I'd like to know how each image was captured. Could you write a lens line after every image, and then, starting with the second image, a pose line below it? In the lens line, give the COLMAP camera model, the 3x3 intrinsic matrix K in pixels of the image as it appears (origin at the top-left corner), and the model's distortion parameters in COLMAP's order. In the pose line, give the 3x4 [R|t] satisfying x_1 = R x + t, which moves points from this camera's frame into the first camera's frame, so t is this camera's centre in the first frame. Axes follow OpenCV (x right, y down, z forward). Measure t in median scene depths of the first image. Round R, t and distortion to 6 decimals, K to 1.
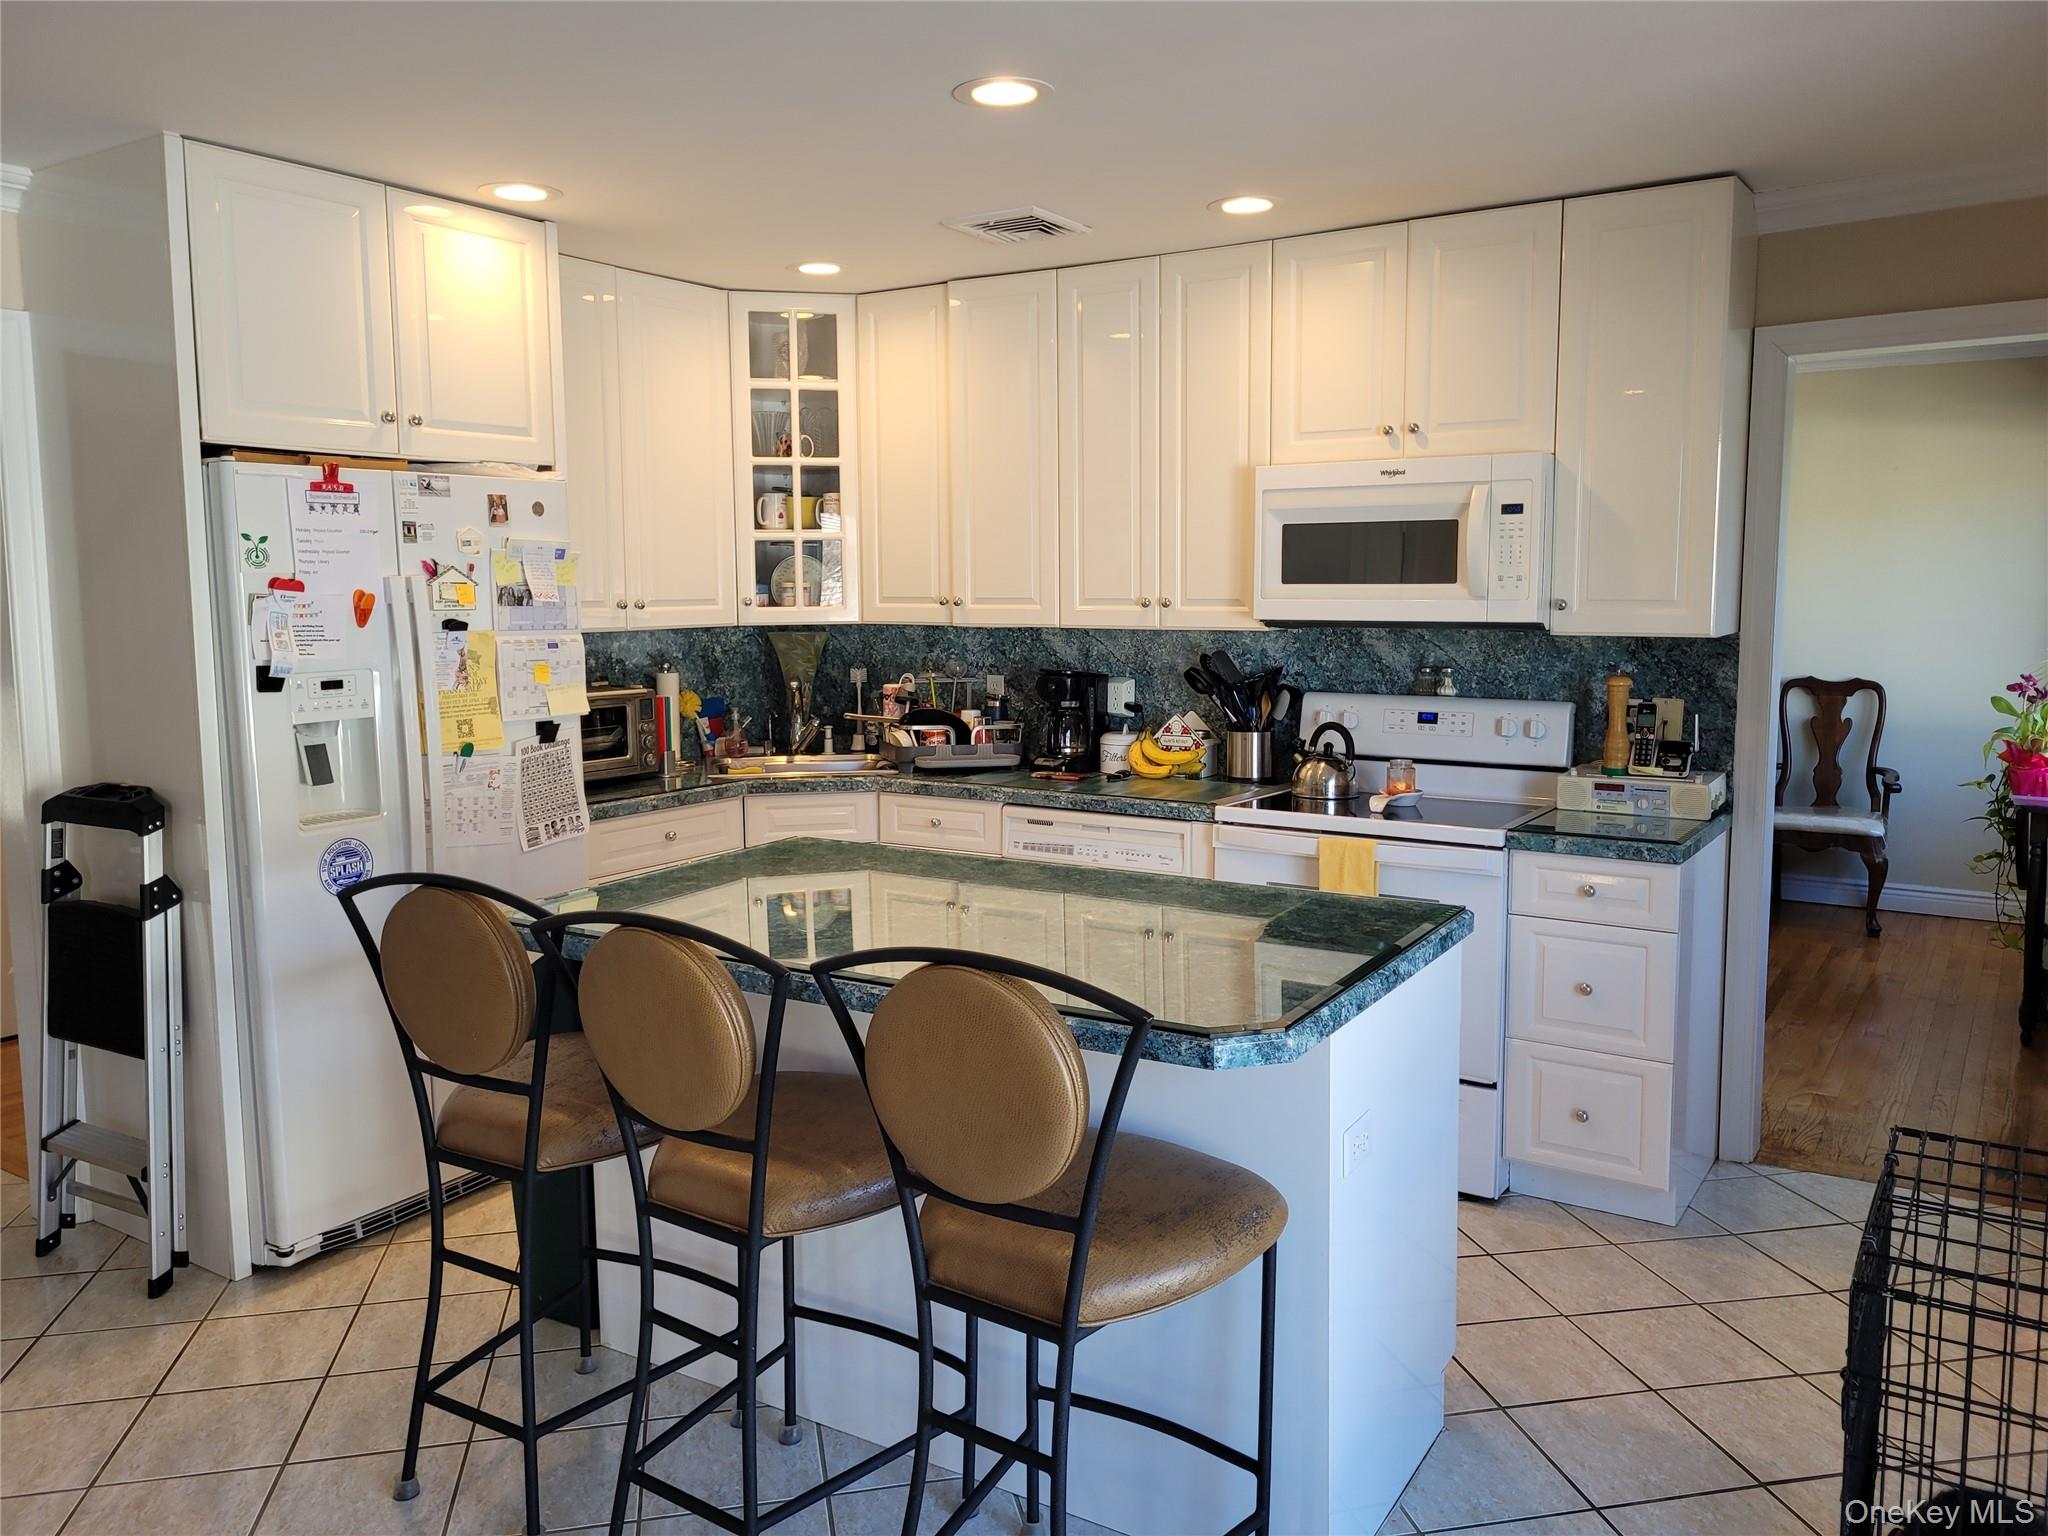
lens RADIAL K [[1545.4, 0, 1025.2], [0, 1545.4, 757.8], [0, 0, 1]] dist [0.045467, -0.037954]
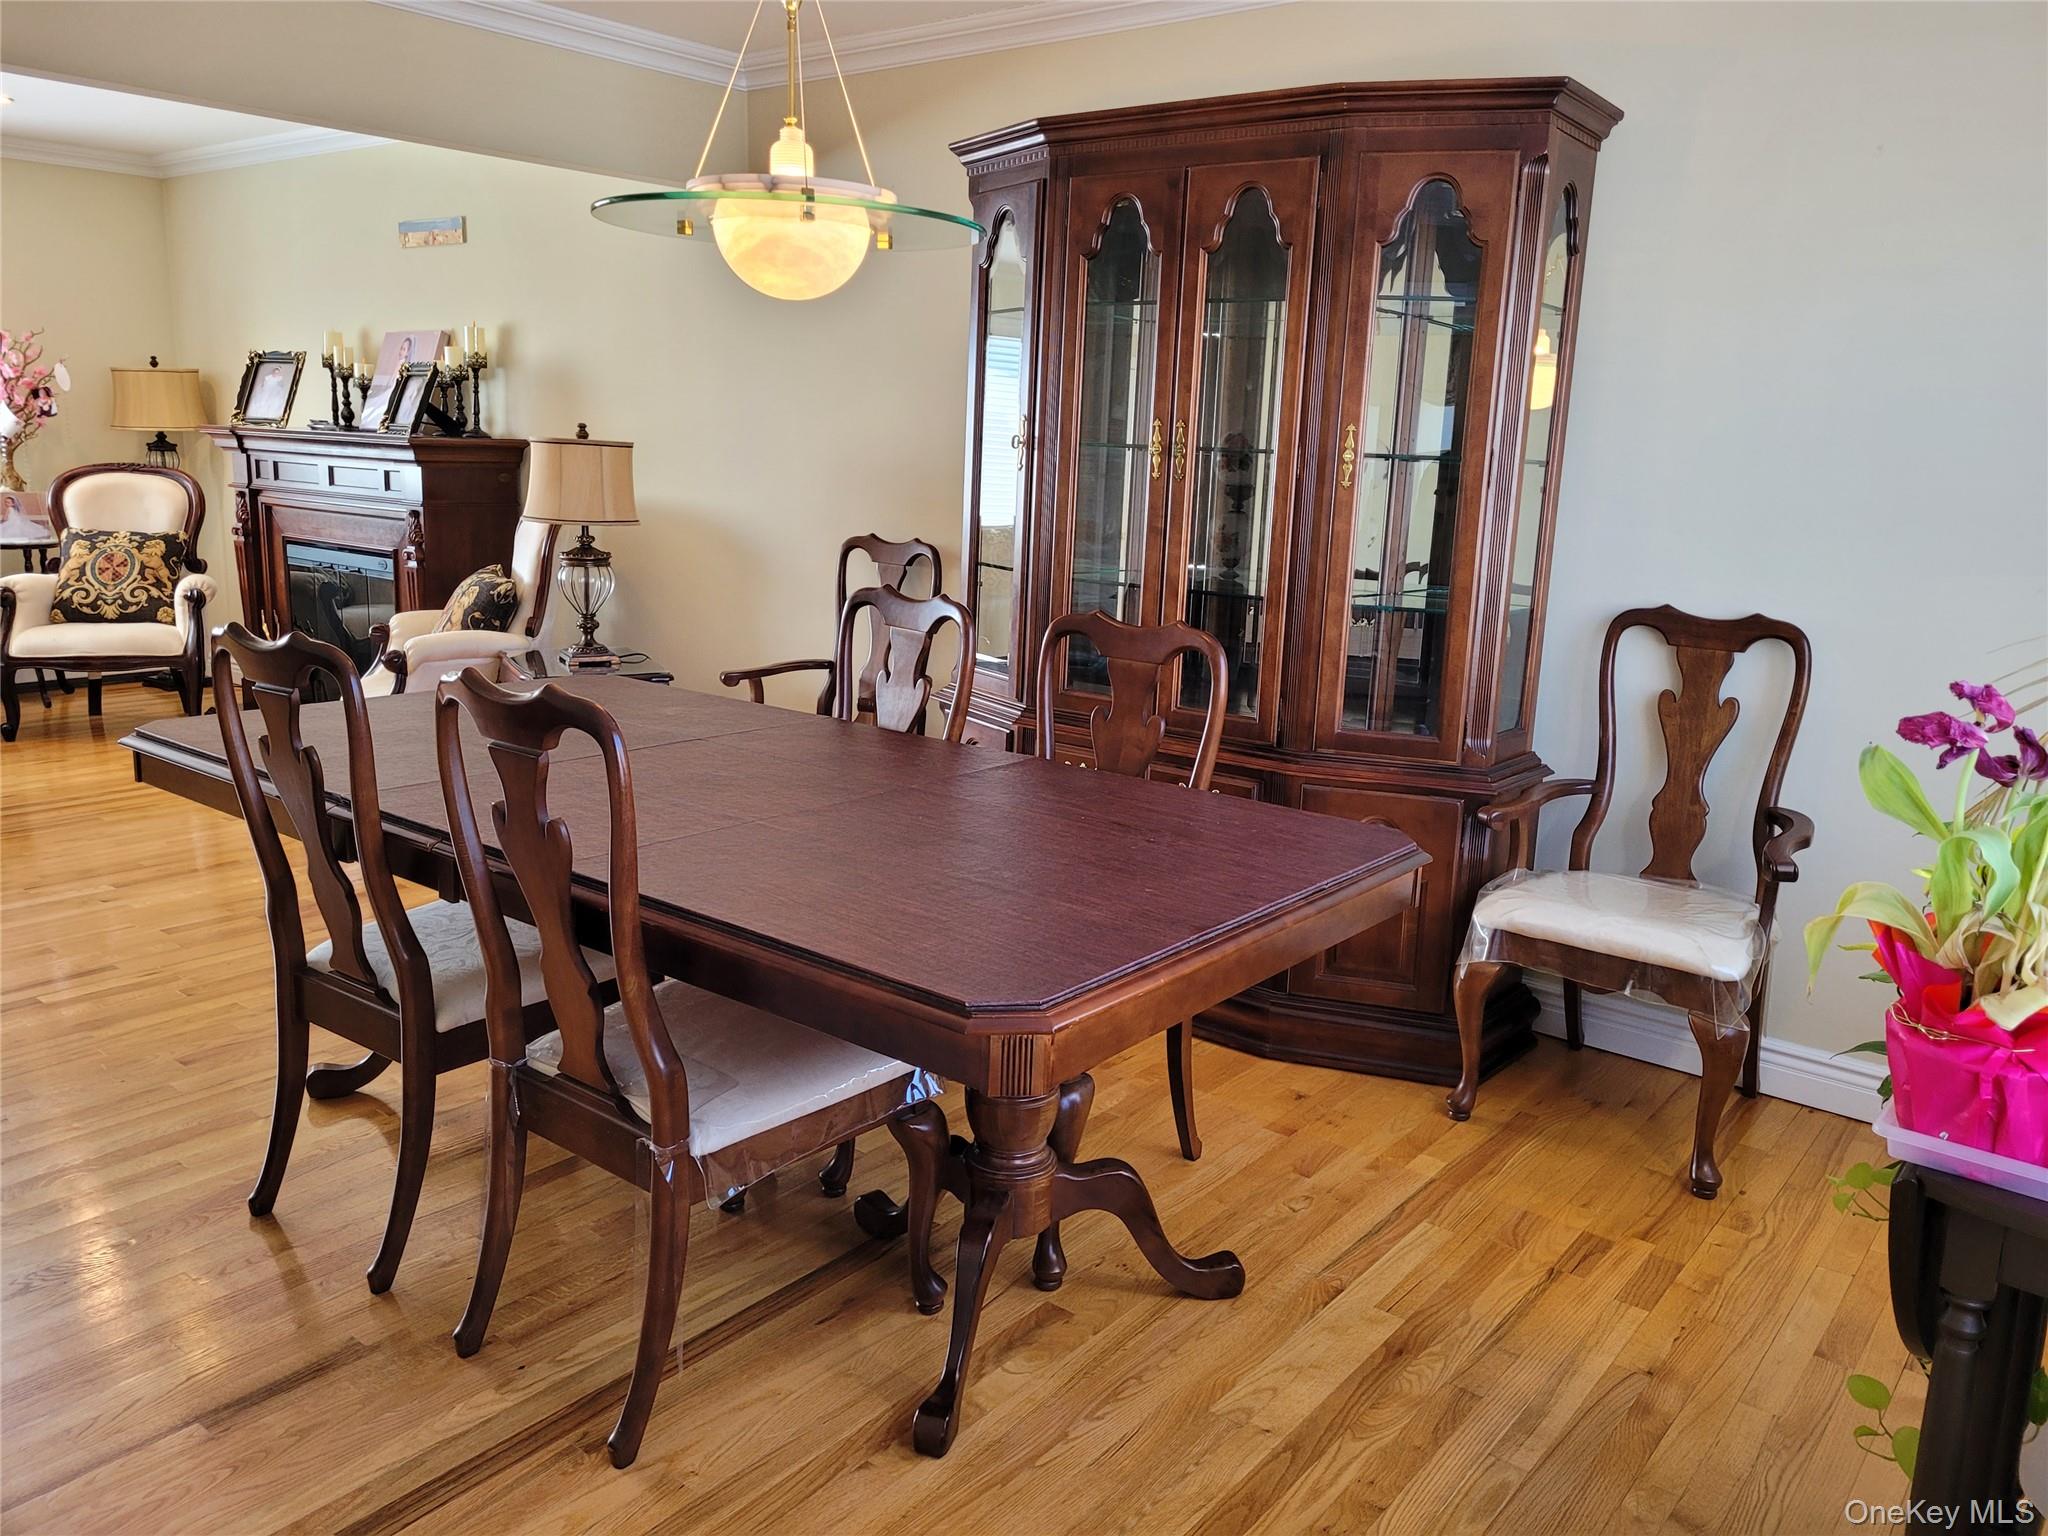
lens RADIAL K [[1545.4, 0, 1024.8], [0, 1545.4, 756.8], [0, 0, 1]] dist [0.045467, -0.037954]
pose [[0.994482, 0.061319, -0.085125, 0.639797], [-0.053438, 0.994328, 0.091958, -0.071345], [0.090281, -0.086902, 0.992118, 0.919366]]
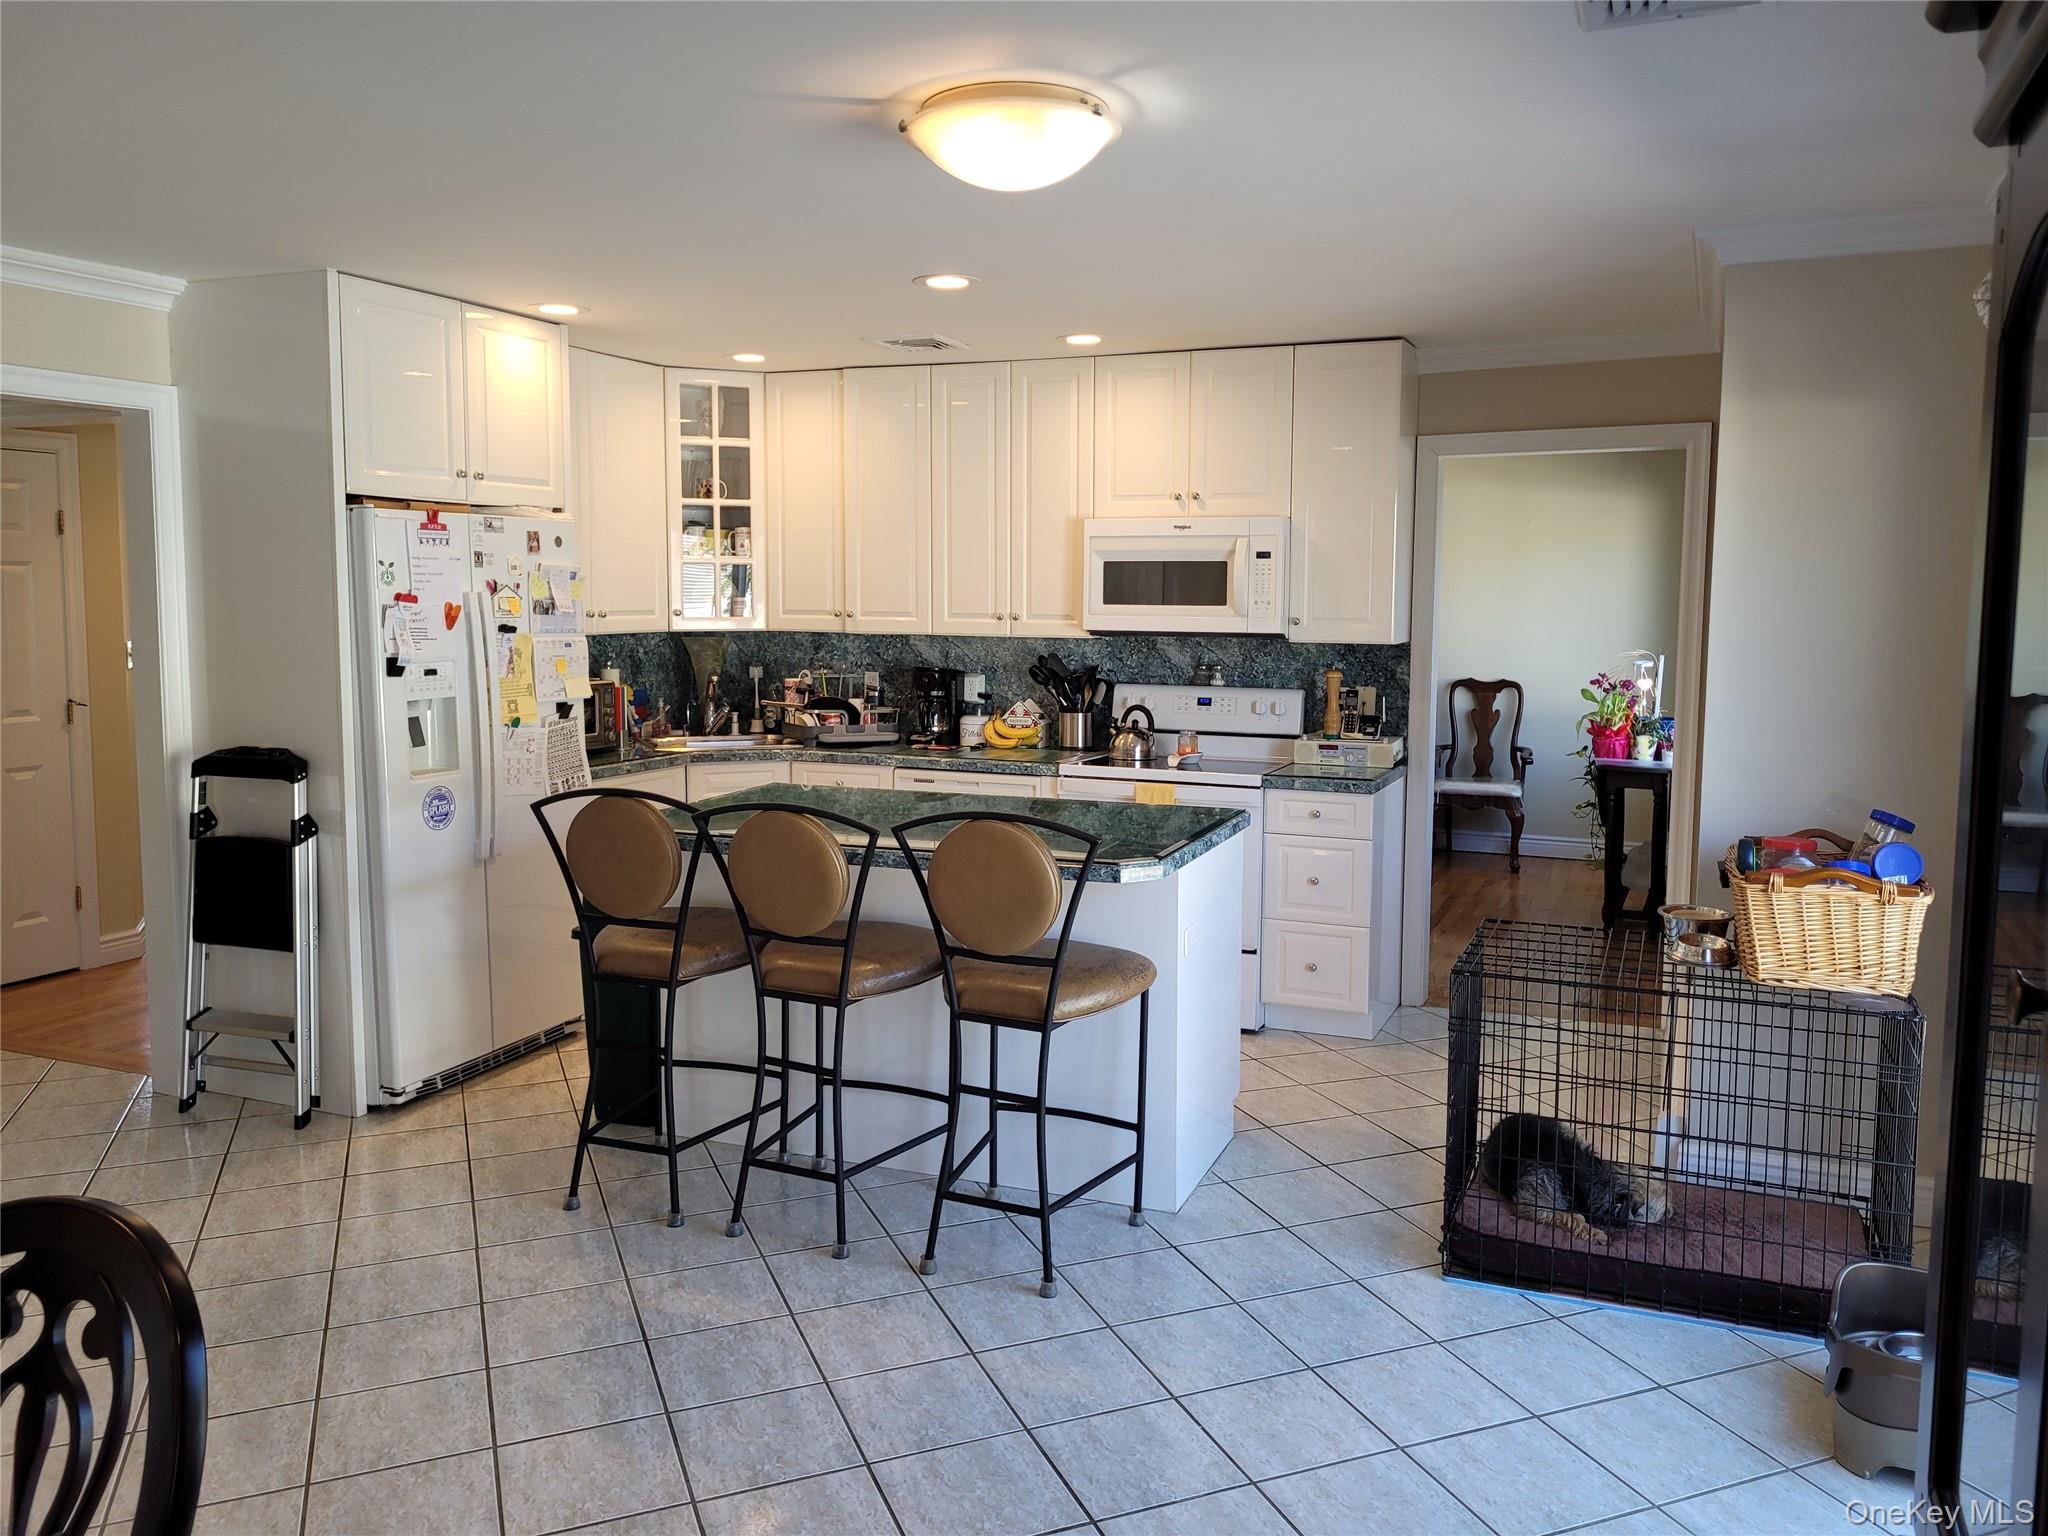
lens RADIAL K [[1545.4, 0, 1045.4], [0, 1545.4, 764.6], [0, 0, 1]] dist [0.045467, -0.037954]
pose [[0.983329, -0.007960, 0.181661, -0.151156], [0.008550, 0.999960, -0.002467, 0.037507], [-0.181634, 0.003979, 0.983358, -0.385420]]
